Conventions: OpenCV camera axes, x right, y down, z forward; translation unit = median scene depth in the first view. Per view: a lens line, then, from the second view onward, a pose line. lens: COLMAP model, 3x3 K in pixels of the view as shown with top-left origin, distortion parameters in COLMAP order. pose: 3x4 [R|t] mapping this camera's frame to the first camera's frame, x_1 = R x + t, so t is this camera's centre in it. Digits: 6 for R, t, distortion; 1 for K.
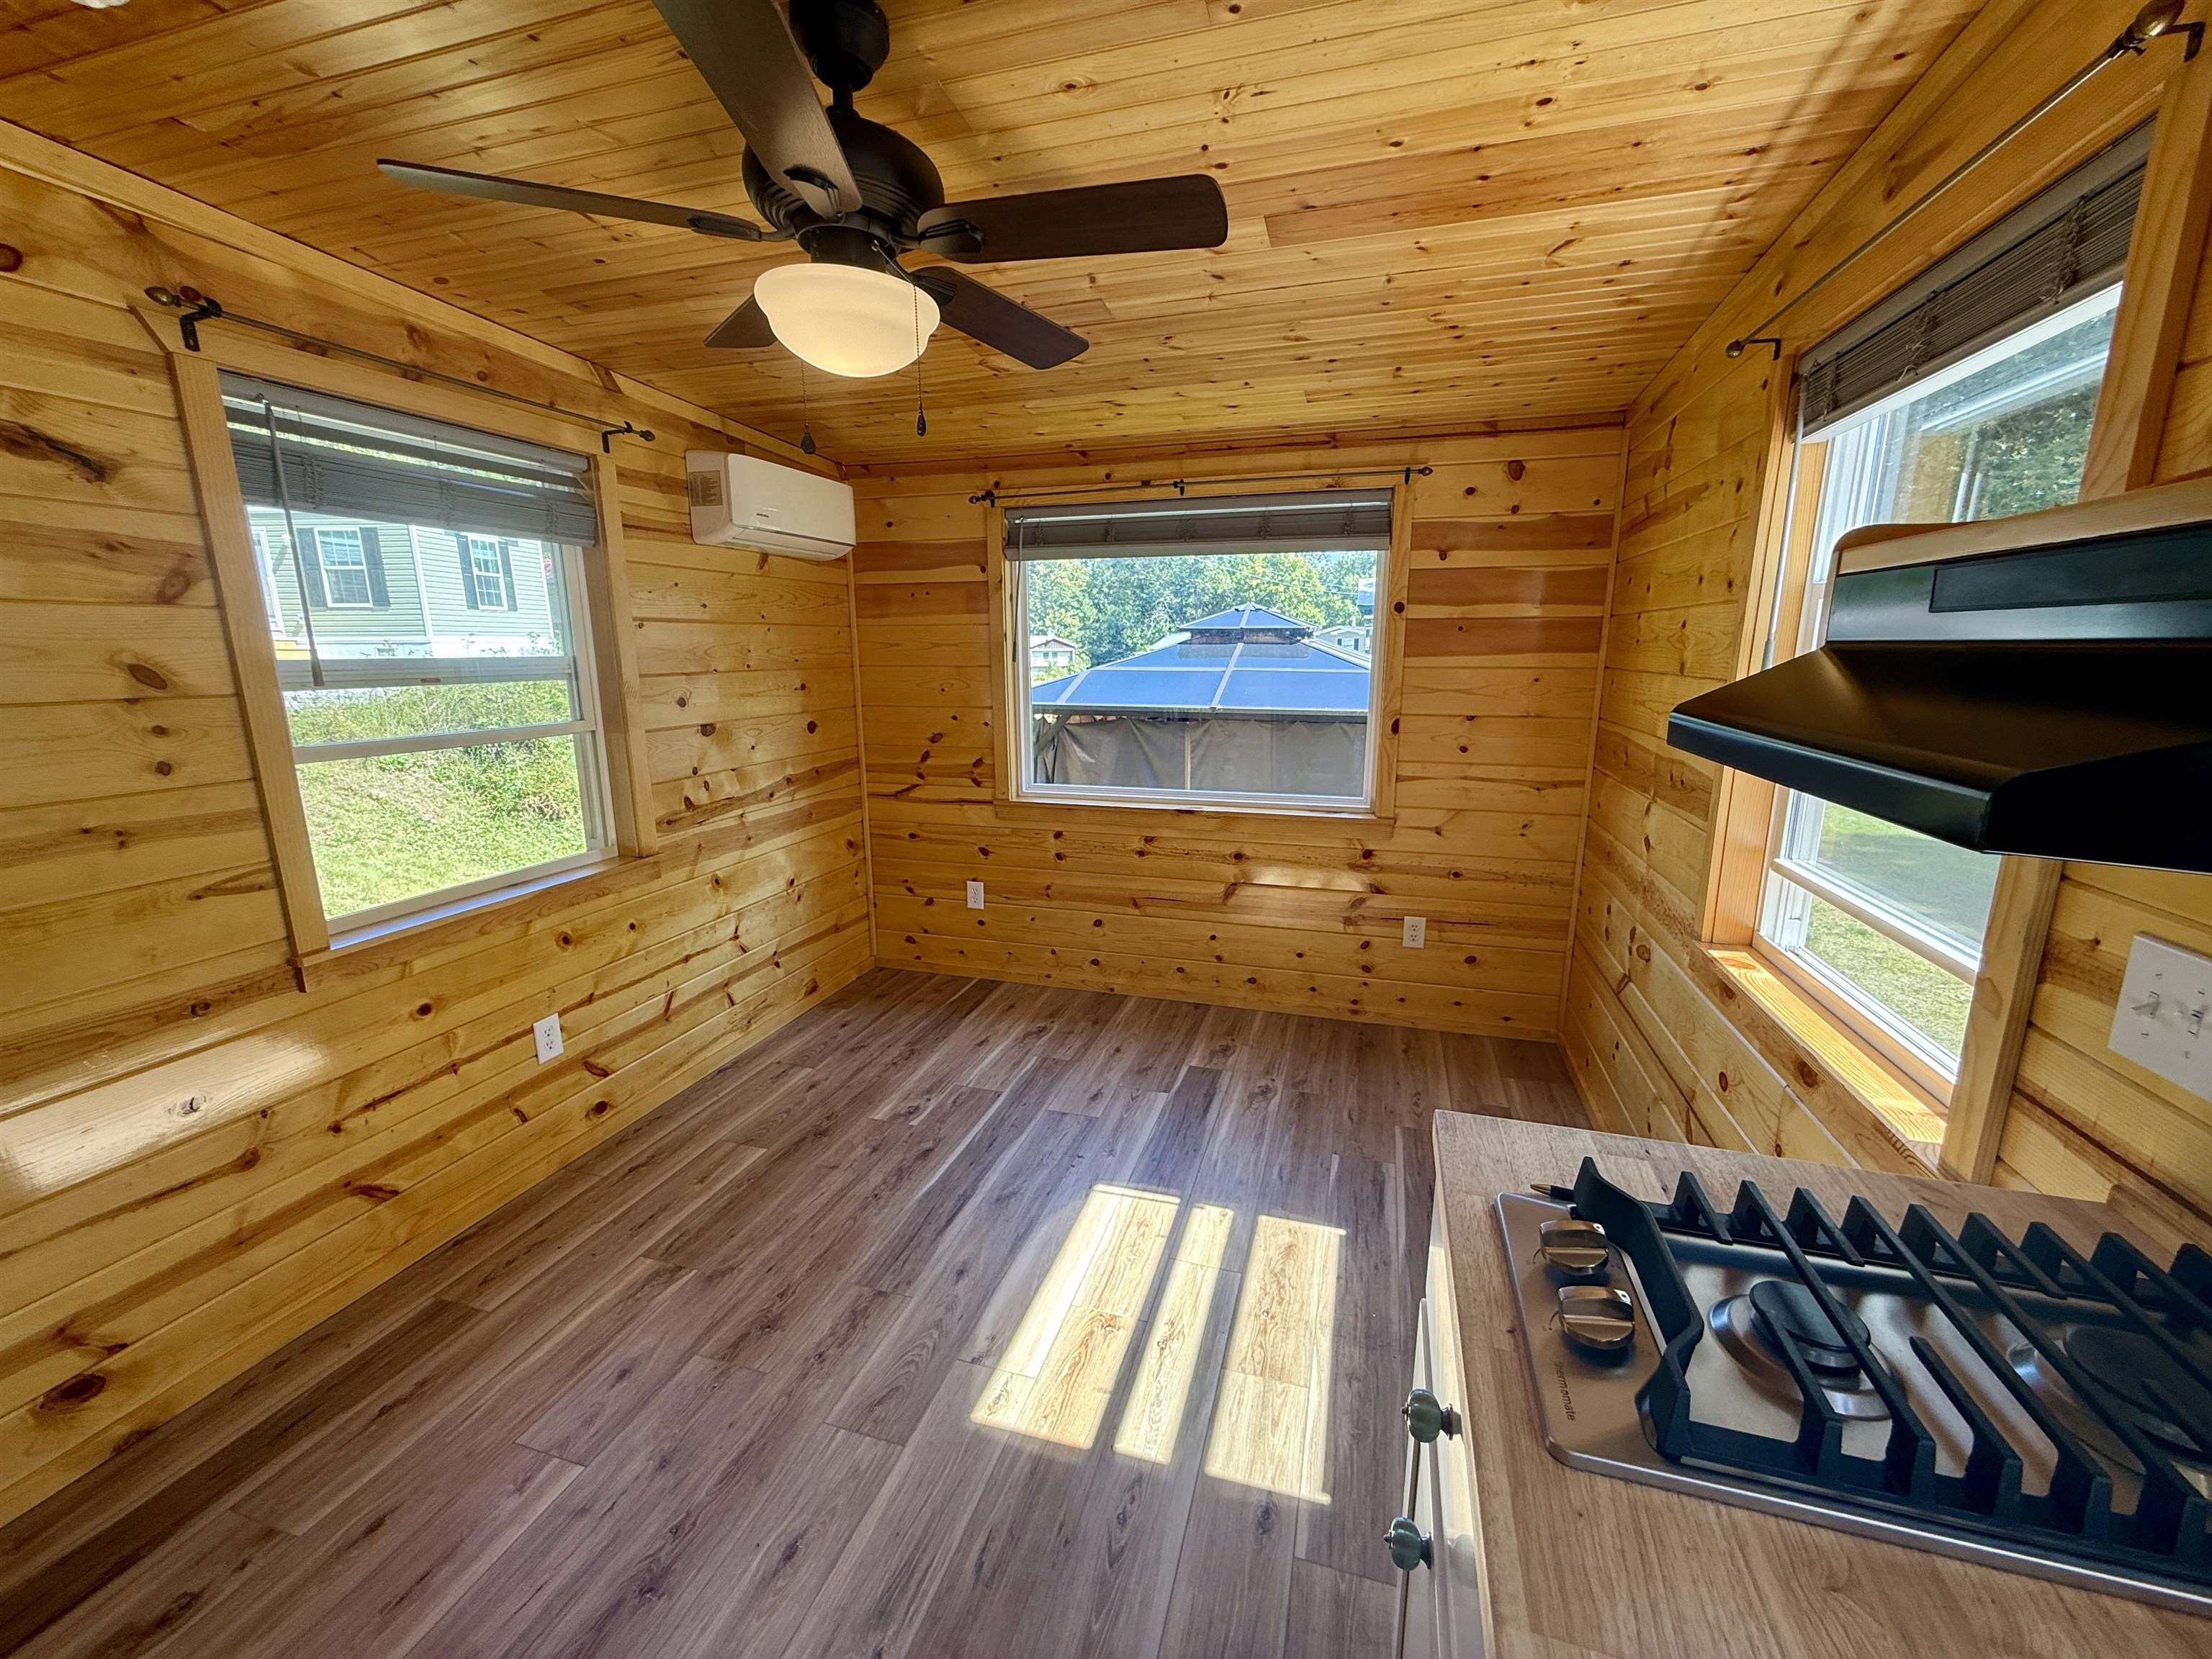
lens RADIAL K [[882.8, 0, 1103.1], [0, 882.8, 833.2], [0, 0, 1]] dist [-0.000202, 0.000701]
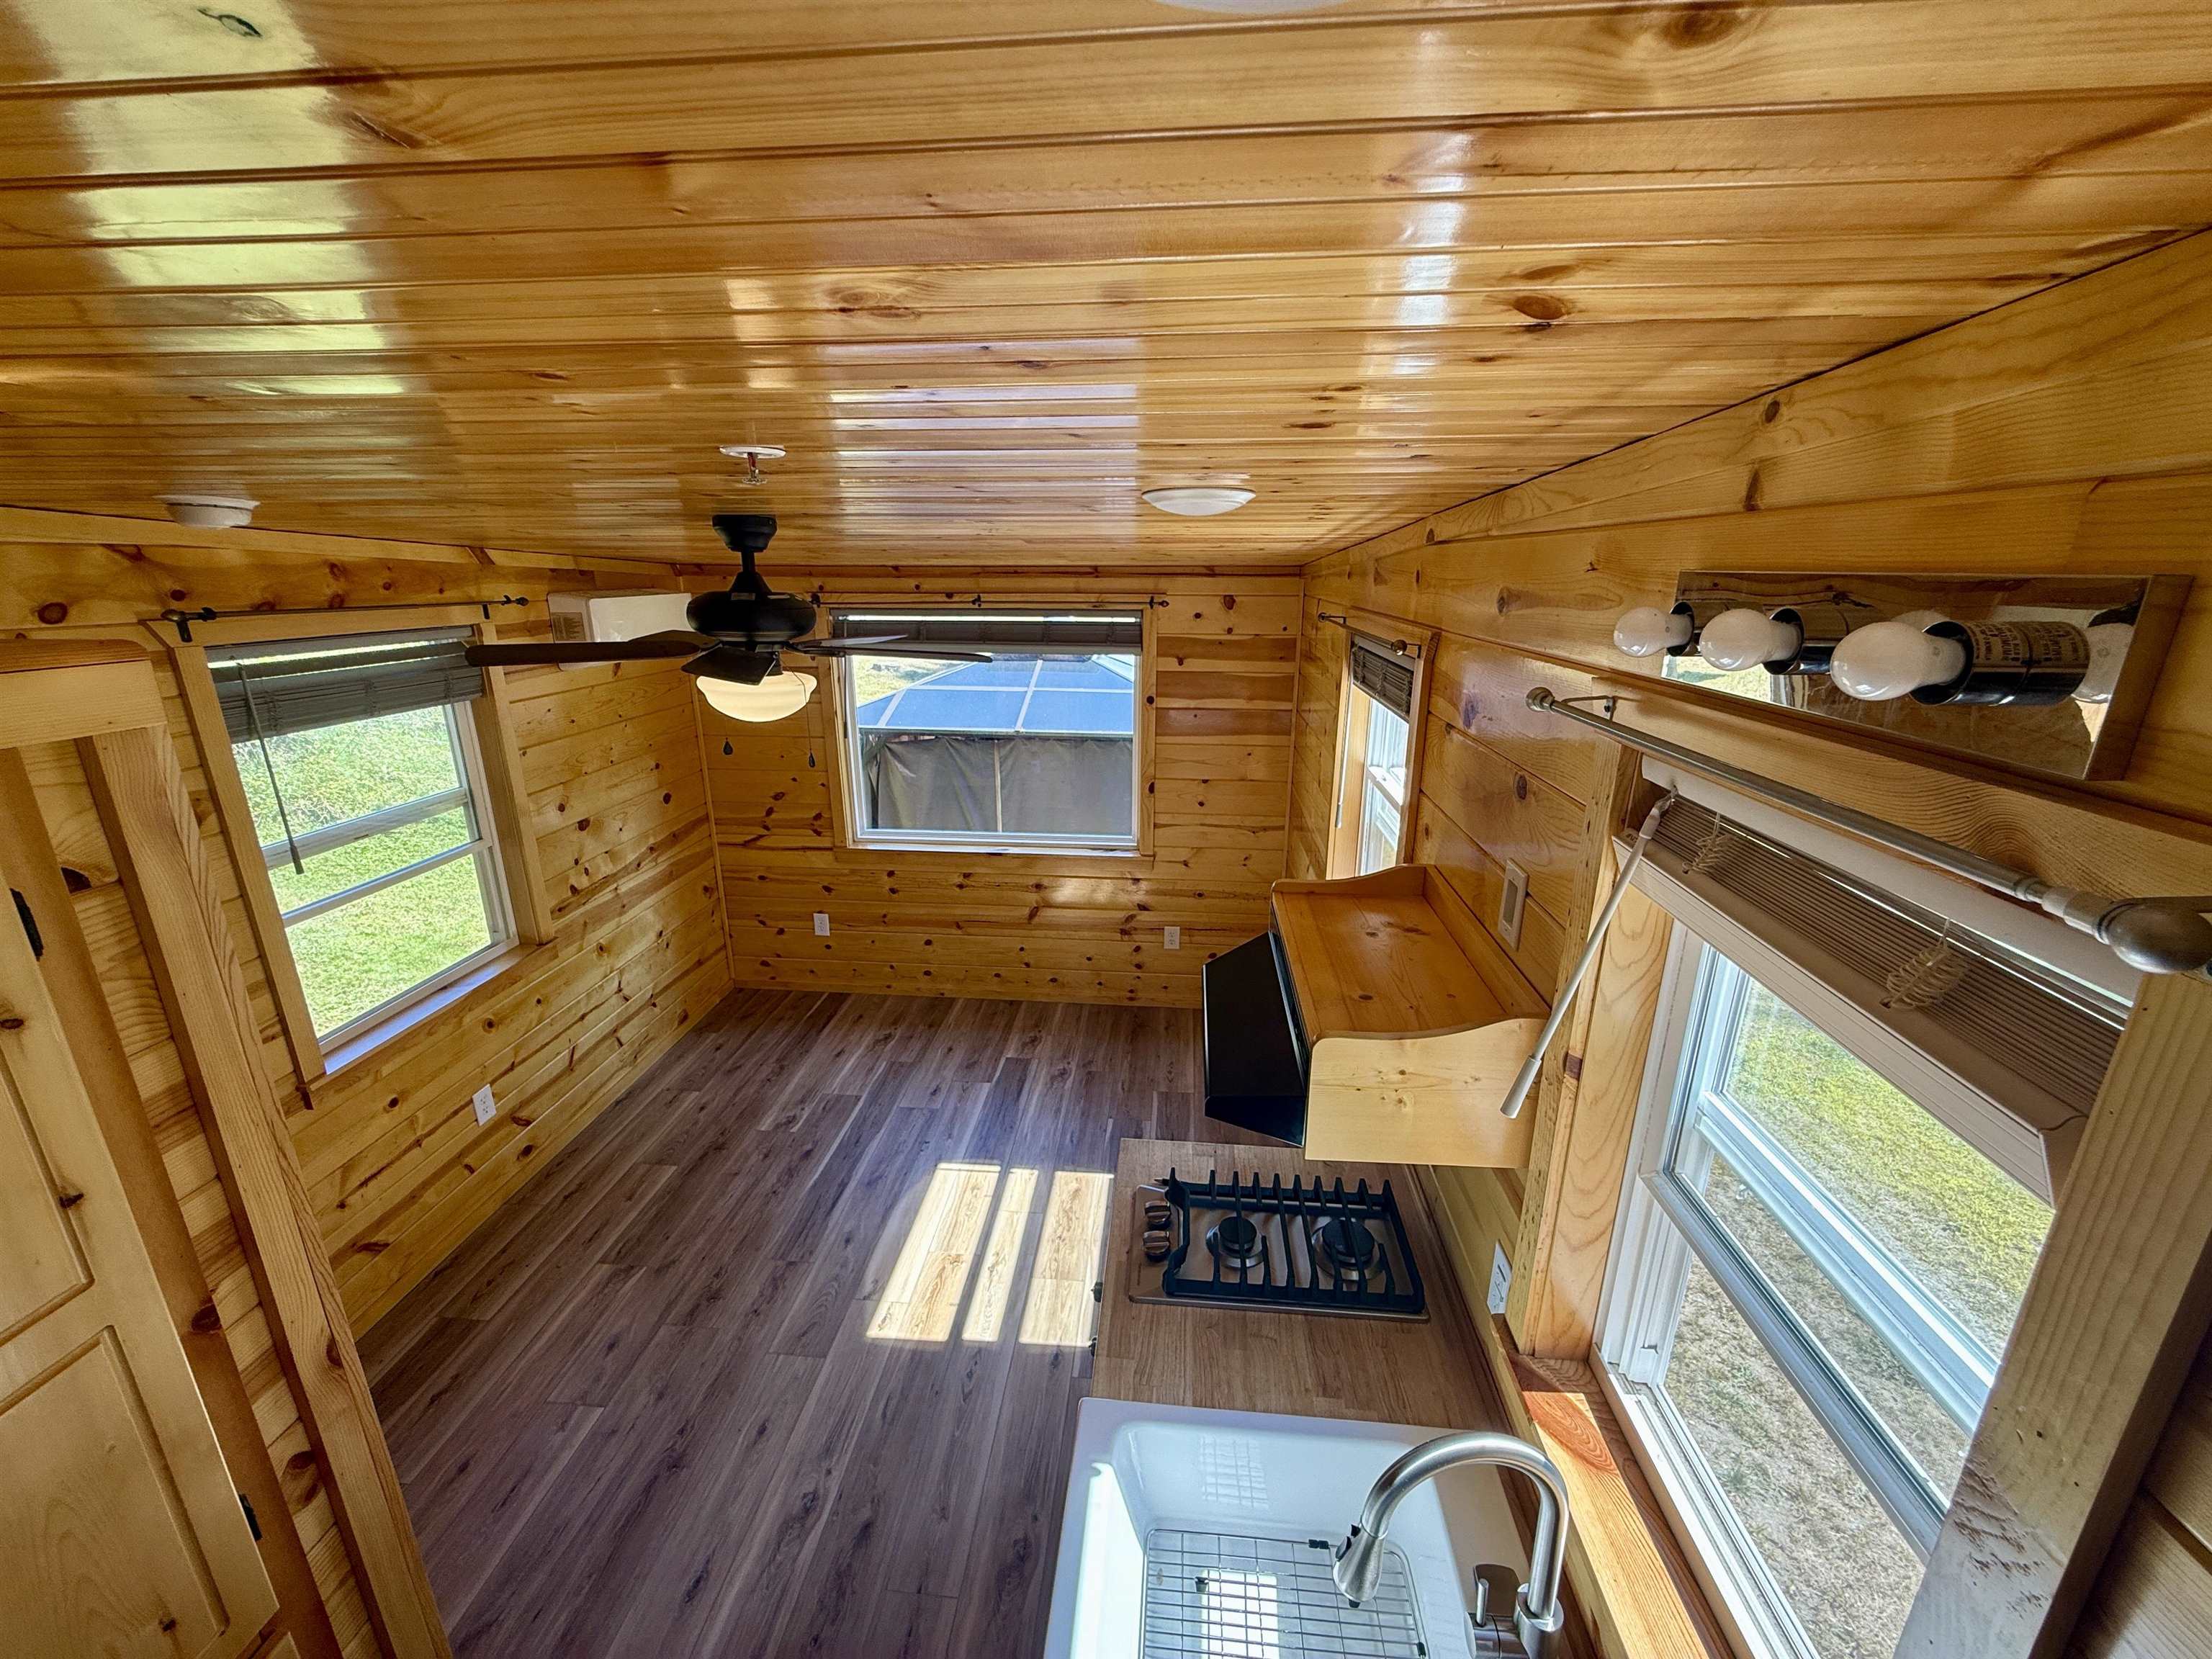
lens RADIAL K [[882.8, 0, 1103.1], [0, 882.8, 833.2], [0, 0, 1]] dist [-0.000202, 0.000701]
pose [[0.978694, -0.054065, 0.198079, -0.003853], [0.037111, 0.995400, 0.088327, -0.208943], [-0.201943, -0.079094, 0.976198, -0.329984]]
